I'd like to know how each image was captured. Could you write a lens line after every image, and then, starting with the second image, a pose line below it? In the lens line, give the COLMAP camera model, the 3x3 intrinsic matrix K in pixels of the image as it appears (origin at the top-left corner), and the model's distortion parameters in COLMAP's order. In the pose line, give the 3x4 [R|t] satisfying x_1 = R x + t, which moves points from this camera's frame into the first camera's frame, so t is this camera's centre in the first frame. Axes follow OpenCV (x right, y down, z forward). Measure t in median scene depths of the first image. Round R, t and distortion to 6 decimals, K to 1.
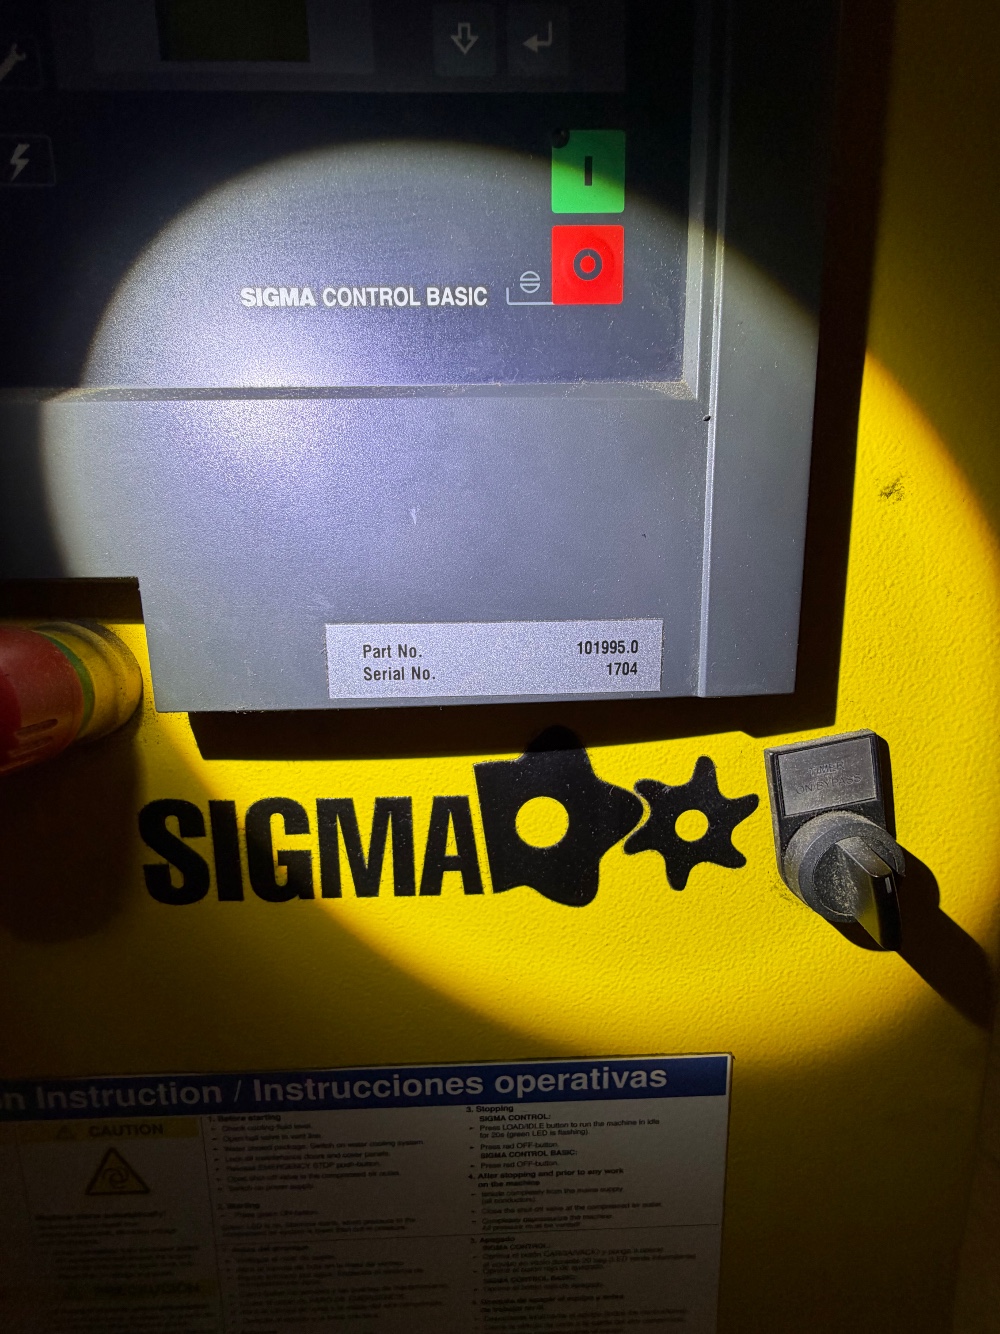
lens RADIAL K [[542.5, 0, 500.4], [0, 542.5, 664.8], [0, 0, 1]] dist [-0.000746, -0.000009]
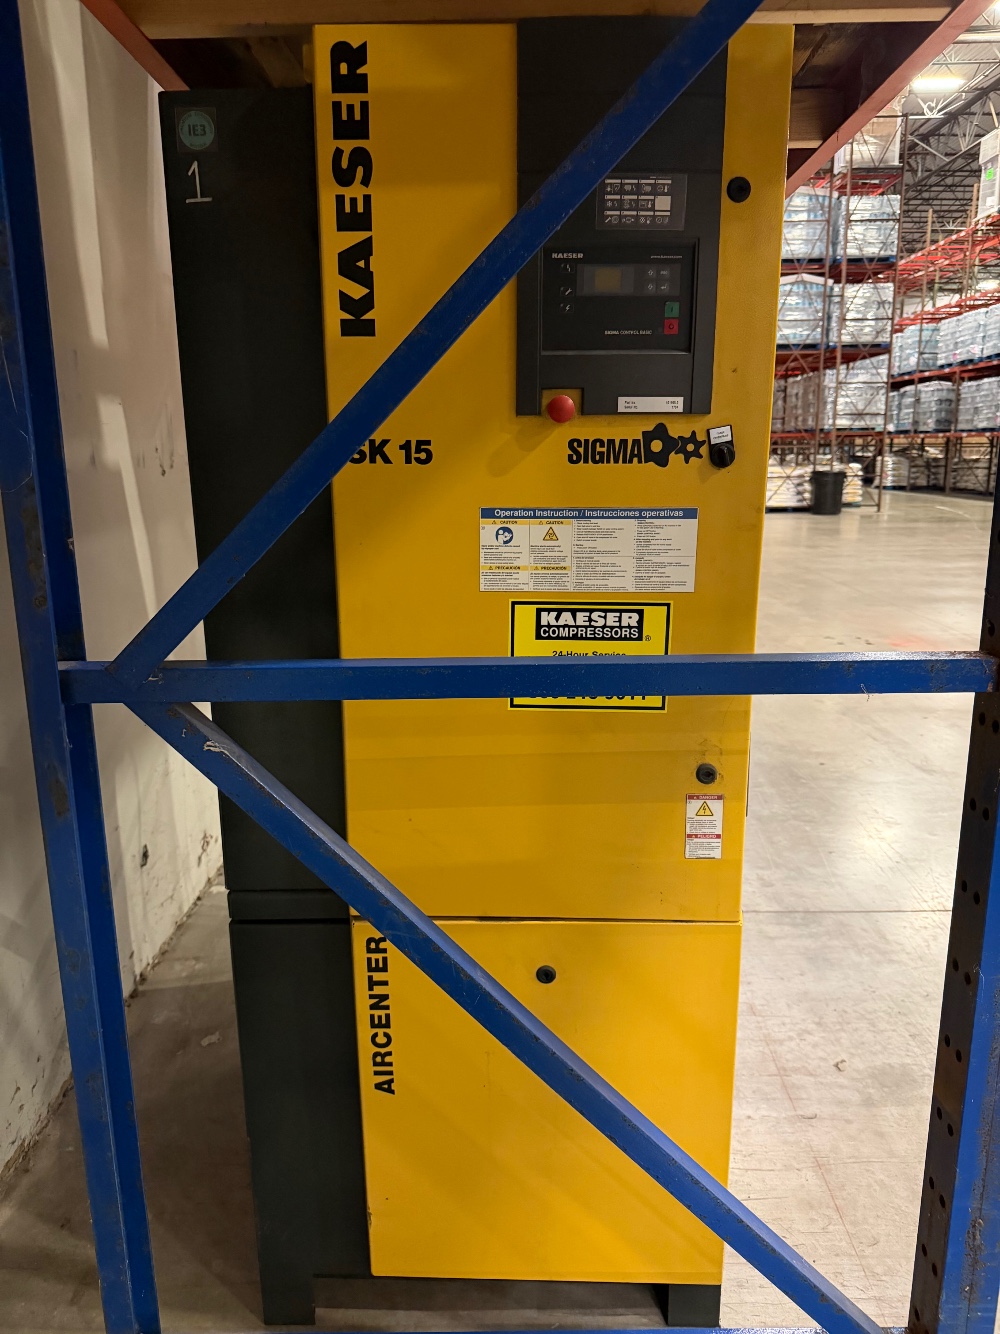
lens RADIAL K [[927.4, 0, 498.2], [0, 927.4, 673.3], [0, 0, 1]] dist [0.001539, 0.000002]
pose [[0.999953, 0.008583, 0.004583, -1.221399], [-0.009225, 0.986091, 0.165950, 0.866863], [-0.003095, -0.165984, 0.986124, -6.702909]]
